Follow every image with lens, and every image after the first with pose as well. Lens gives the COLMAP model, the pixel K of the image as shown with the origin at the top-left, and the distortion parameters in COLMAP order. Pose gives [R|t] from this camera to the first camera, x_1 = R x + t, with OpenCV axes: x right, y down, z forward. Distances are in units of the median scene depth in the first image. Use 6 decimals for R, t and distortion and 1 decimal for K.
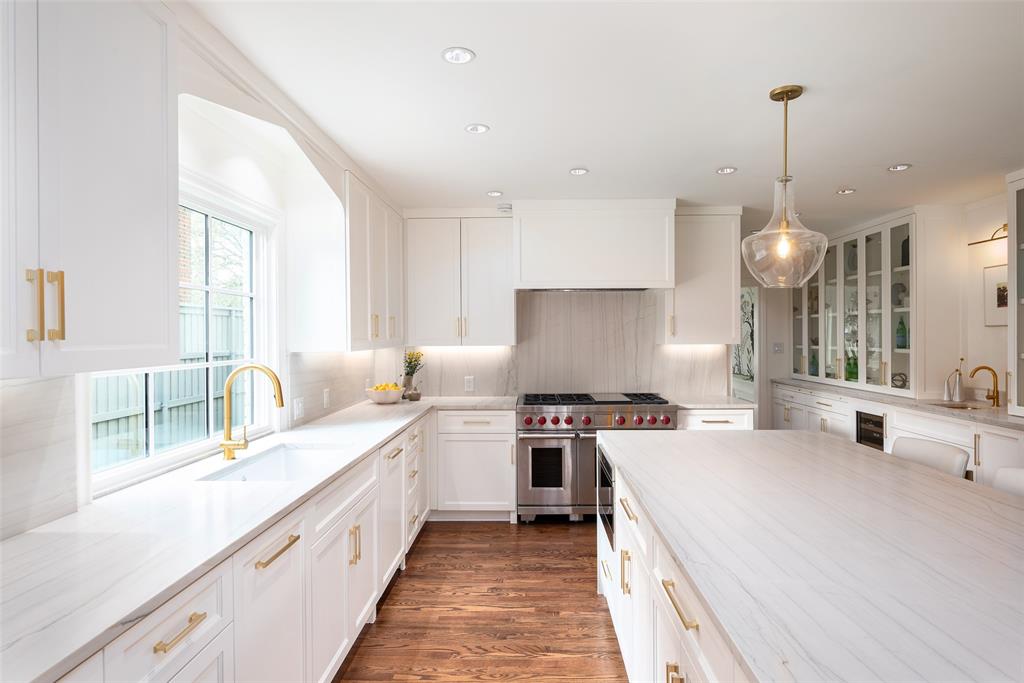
lens RADIAL K [[577.6, 0, 512.5], [0, 577.6, 336.6], [0, 0, 1]] dist [0.005114, 0.002381]
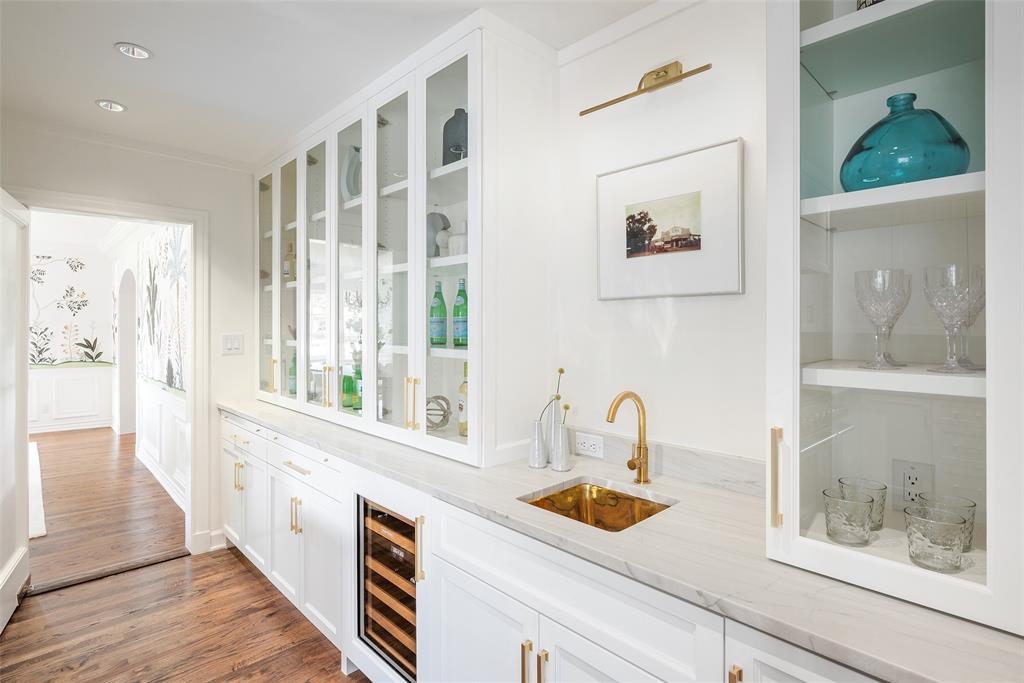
lens RADIAL K [[500.8, 0, 498.6], [0, 500.8, 322.7], [0, 0, 1]] dist [0.004820, 0.000158]
pose [[0.697401, 0.007797, 0.716639, 0.404521], [-0.001216, 0.999952, -0.009696, 0.004502], [-0.716680, 0.005890, 0.697377, 0.672810]]
